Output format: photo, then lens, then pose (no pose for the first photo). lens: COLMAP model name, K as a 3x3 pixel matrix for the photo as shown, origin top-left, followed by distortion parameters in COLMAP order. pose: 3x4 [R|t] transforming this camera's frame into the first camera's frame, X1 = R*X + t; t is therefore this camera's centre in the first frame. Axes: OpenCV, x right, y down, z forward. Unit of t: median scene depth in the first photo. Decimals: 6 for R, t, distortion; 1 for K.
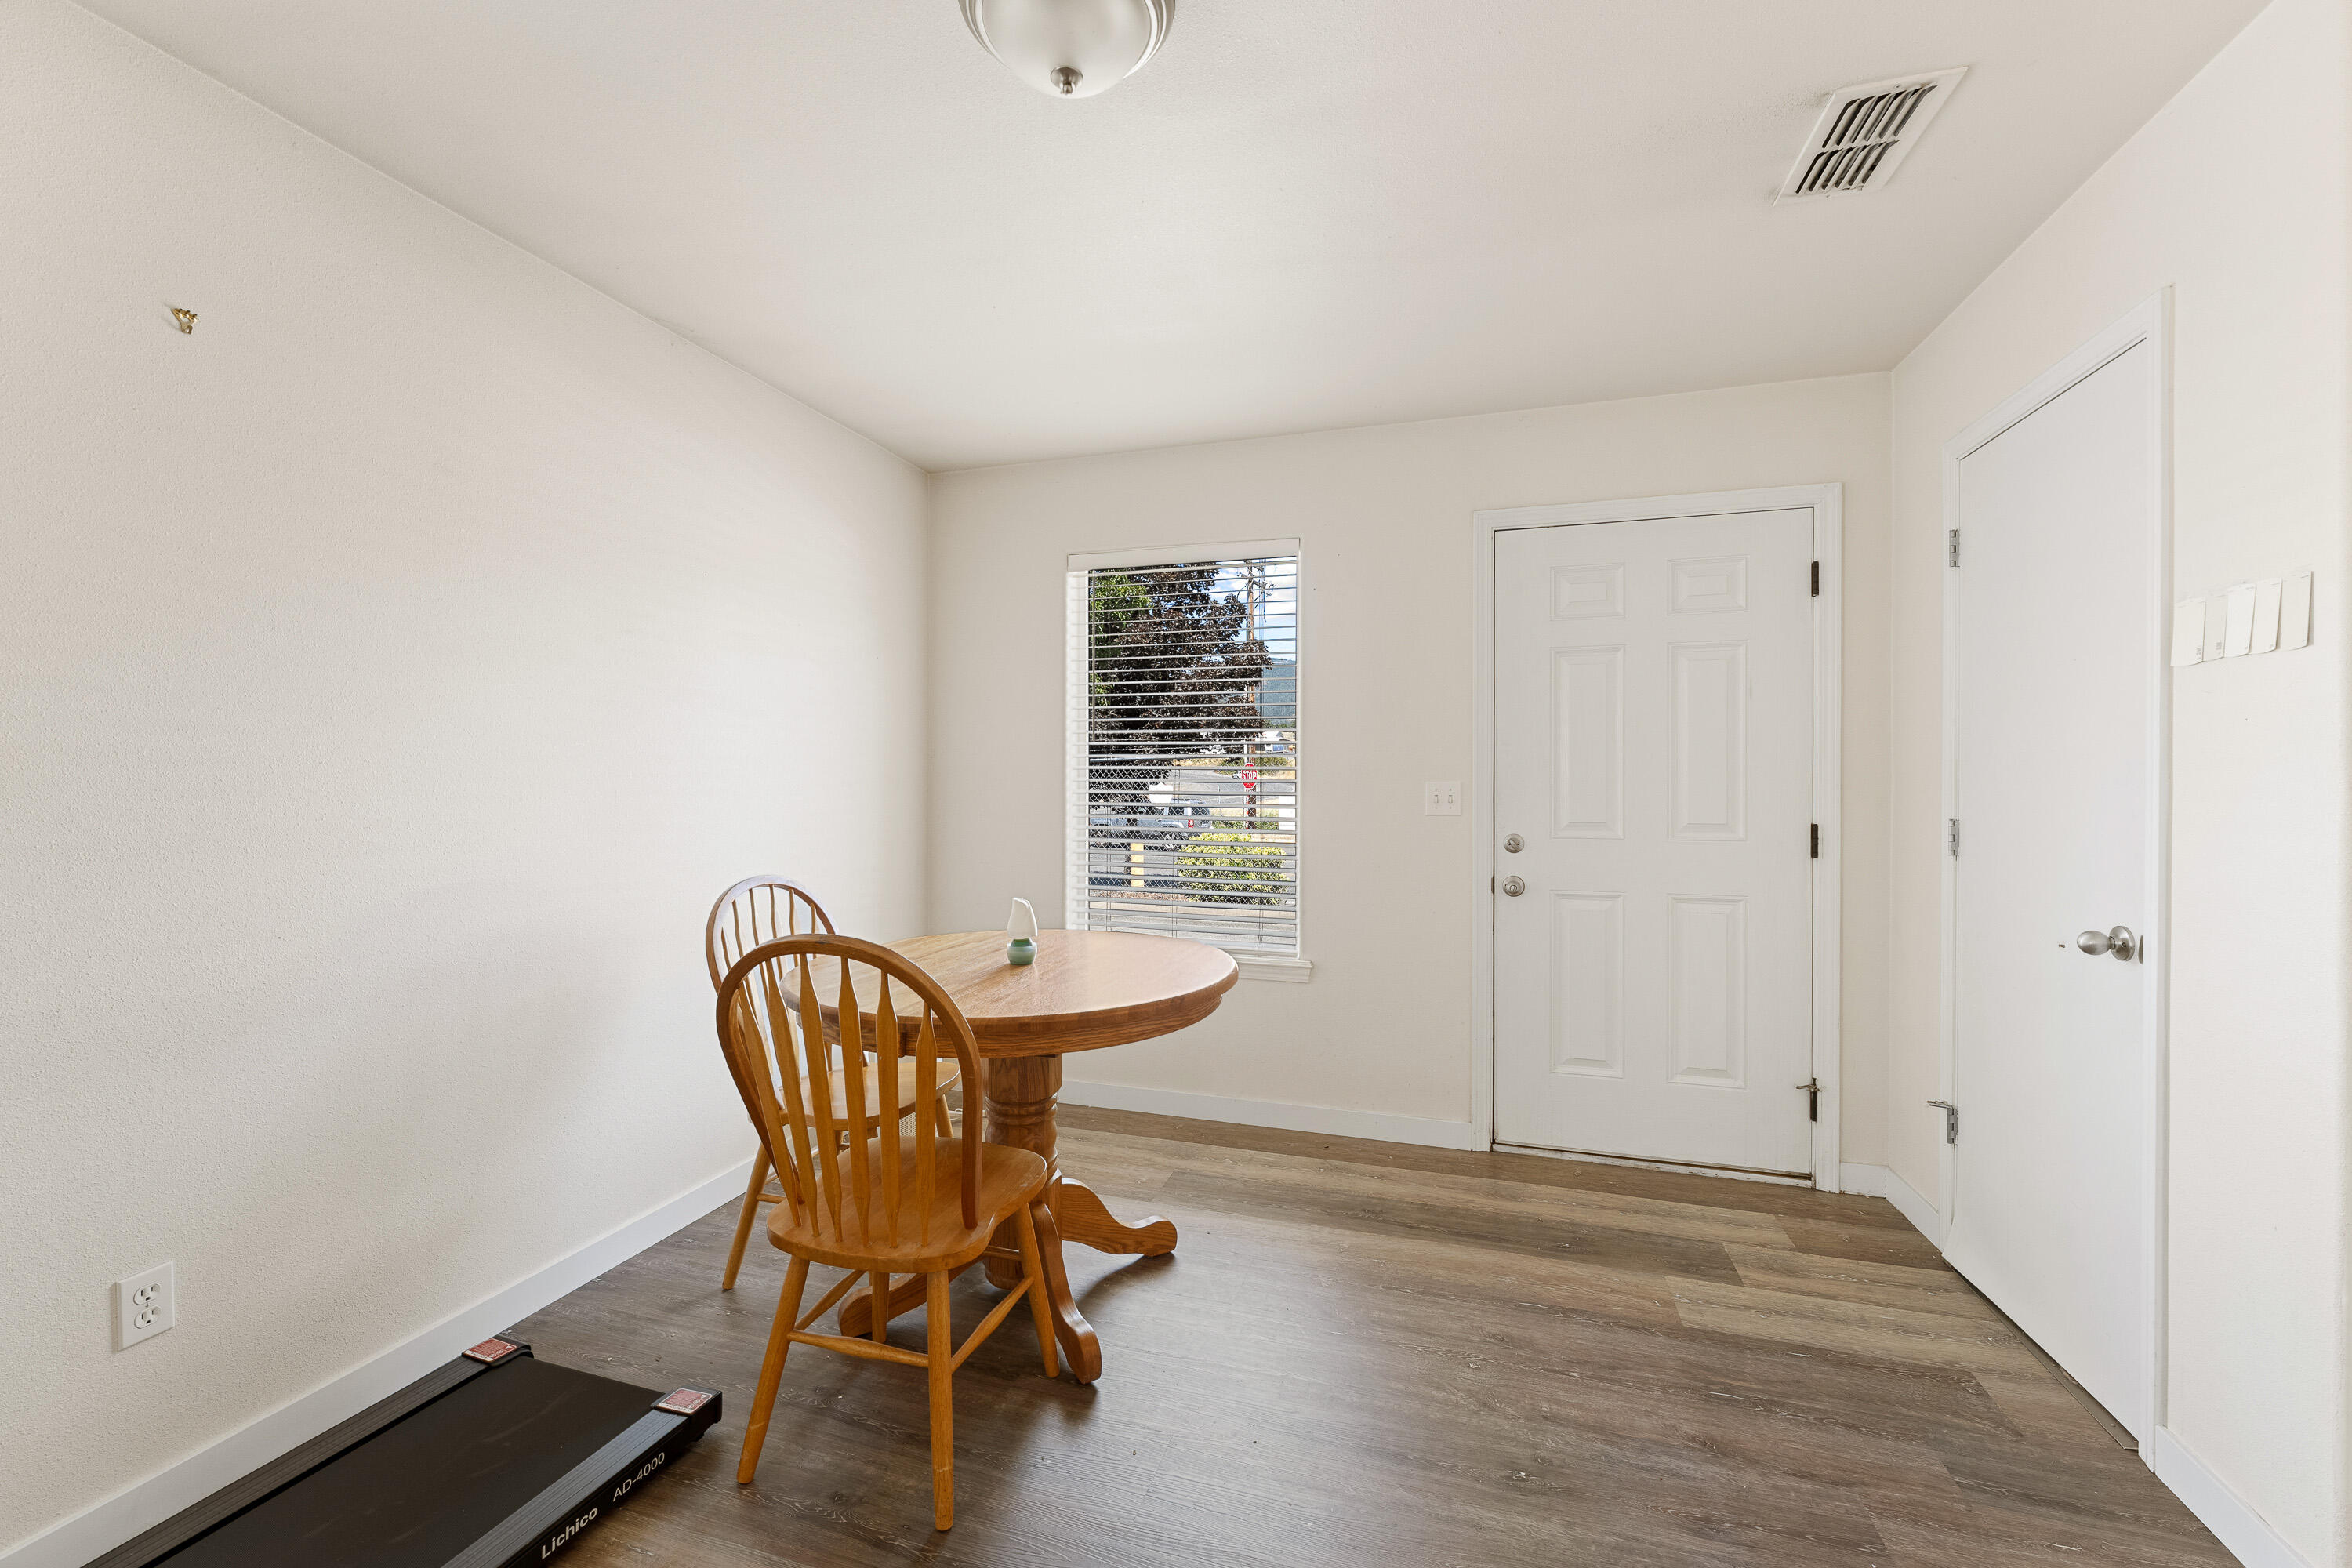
lens RADIAL K [[953.0, 0, 1175.3], [0, 953.0, 787.8], [0, 0, 1]] dist [-0.002196, -0.000056]
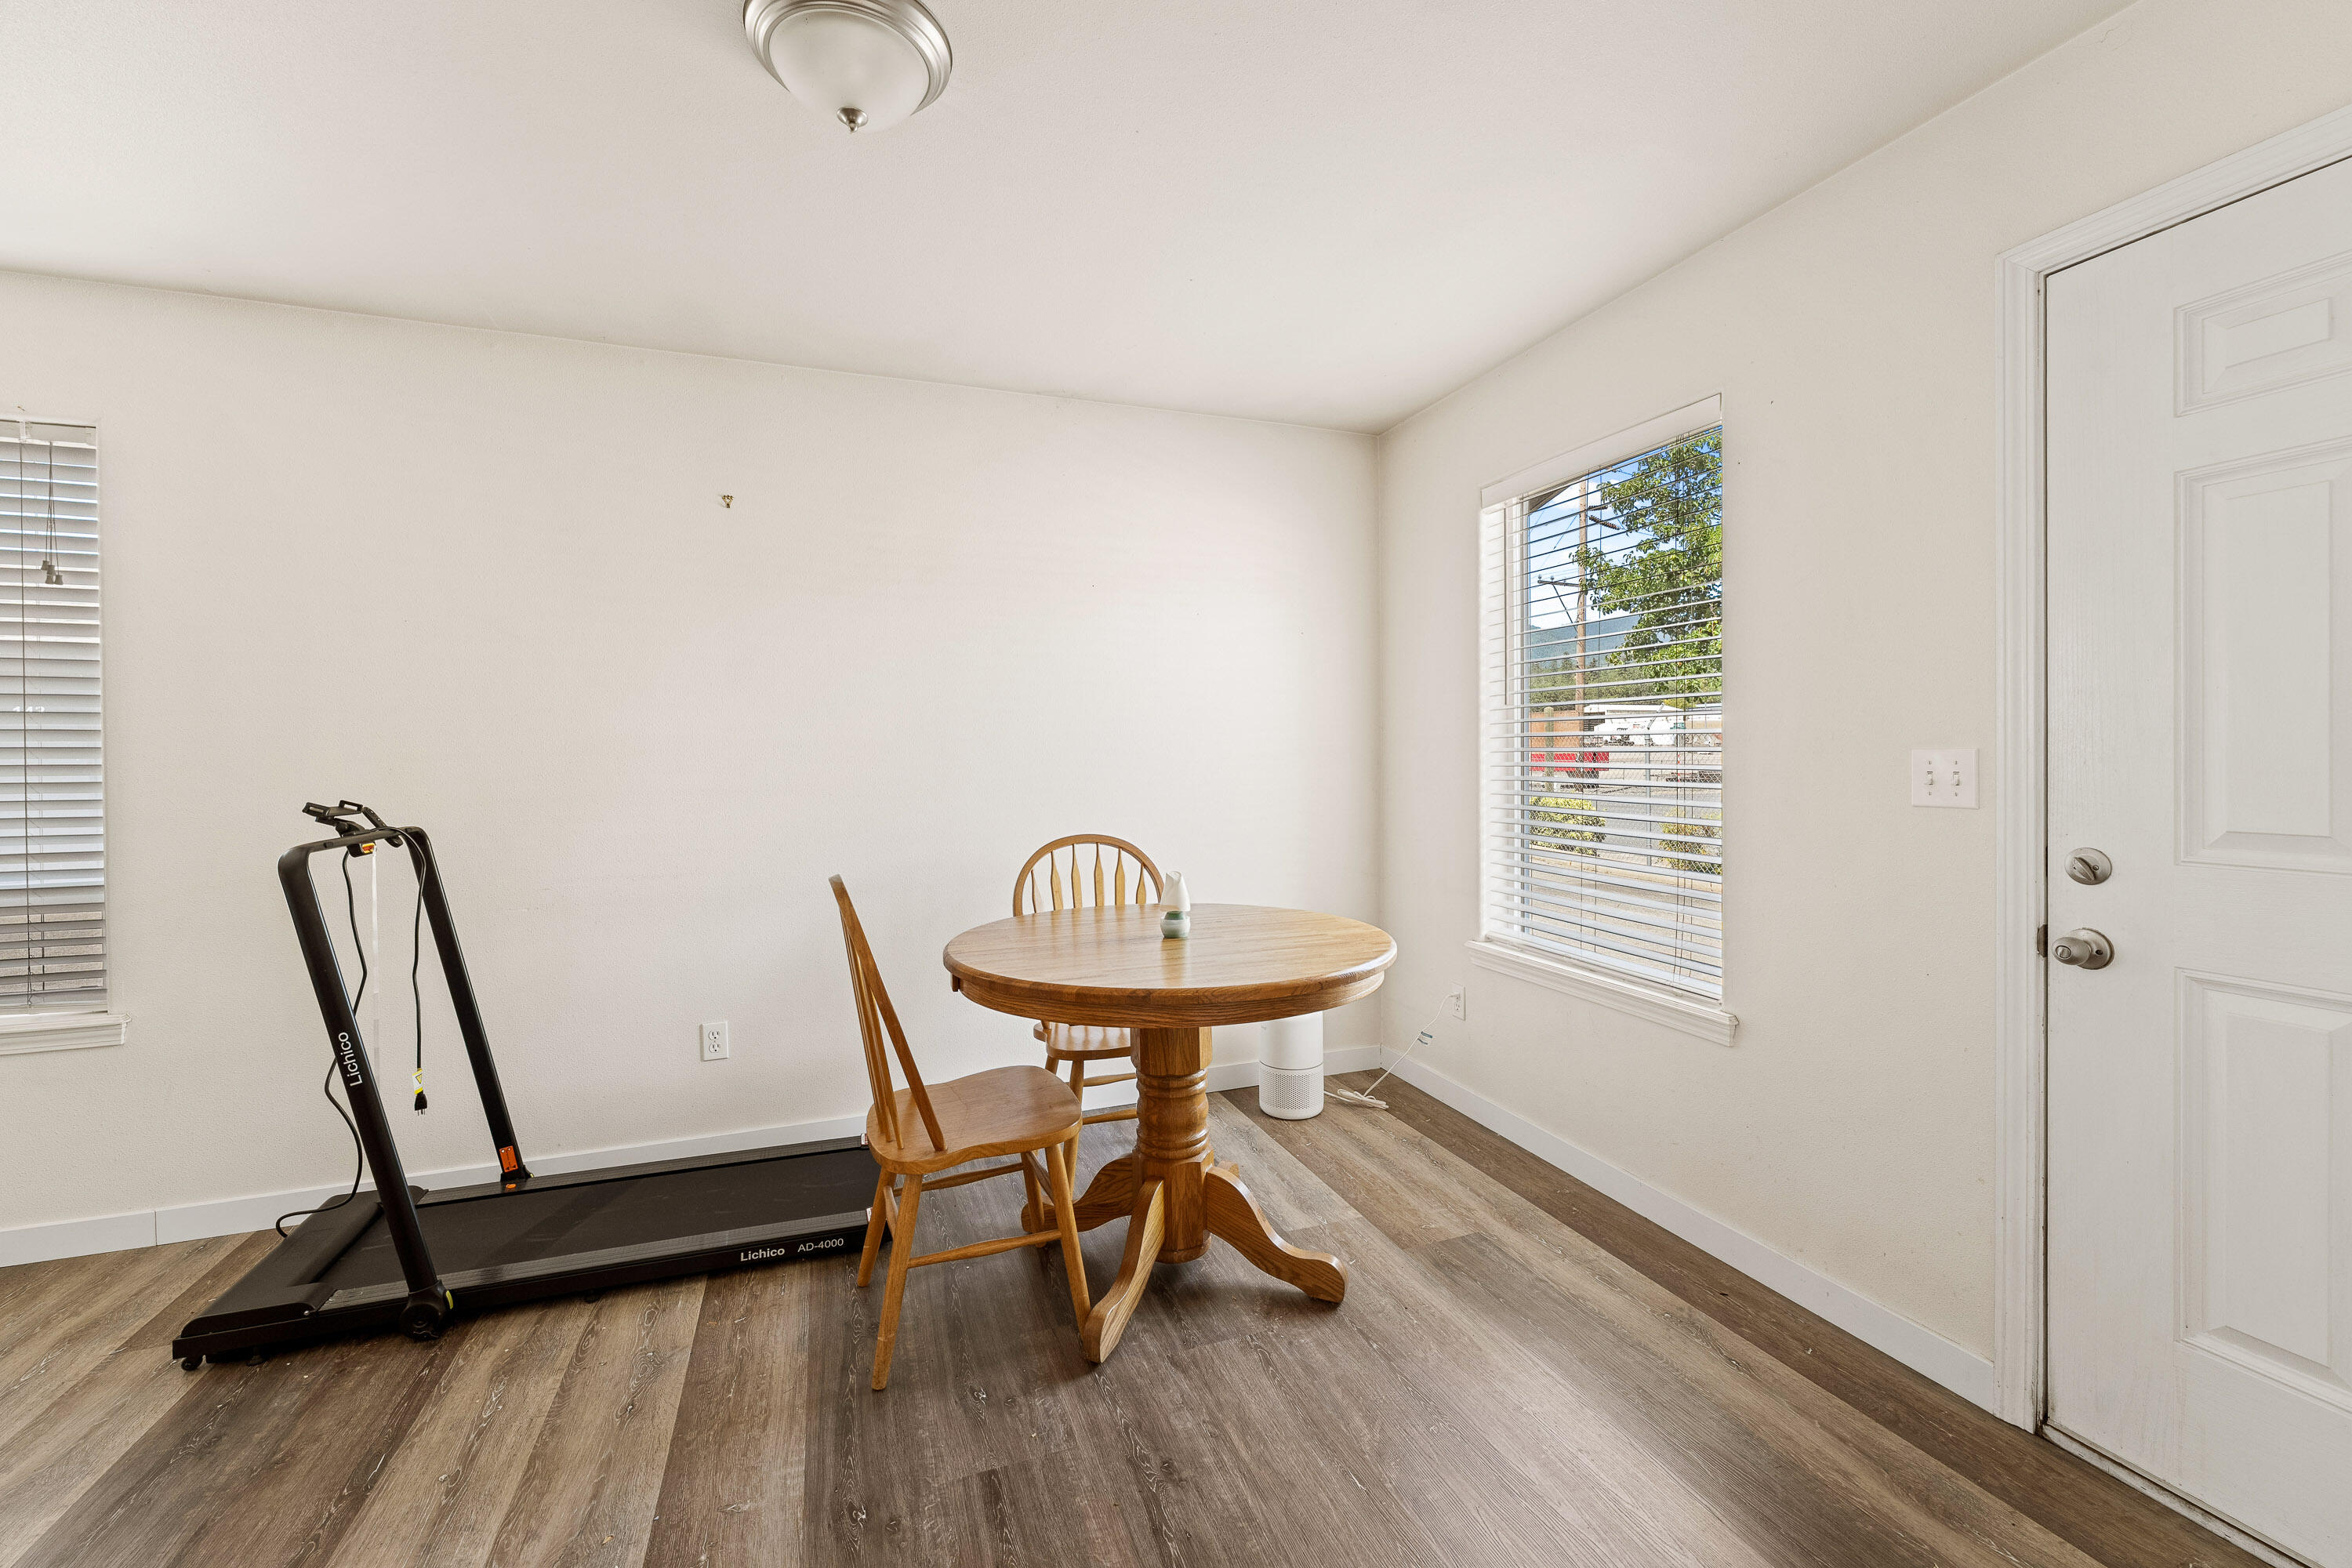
lens RADIAL K [[953.0, 0, 1175.6], [0, 953.0, 770.2], [0, 0, 1]] dist [-0.002196, -0.000056]
pose [[0.608551, 0.007912, -0.793476, 0.469507], [0.001959, 0.999932, 0.011473, -0.000574], [0.793513, -0.008536, 0.608494, 0.299063]]
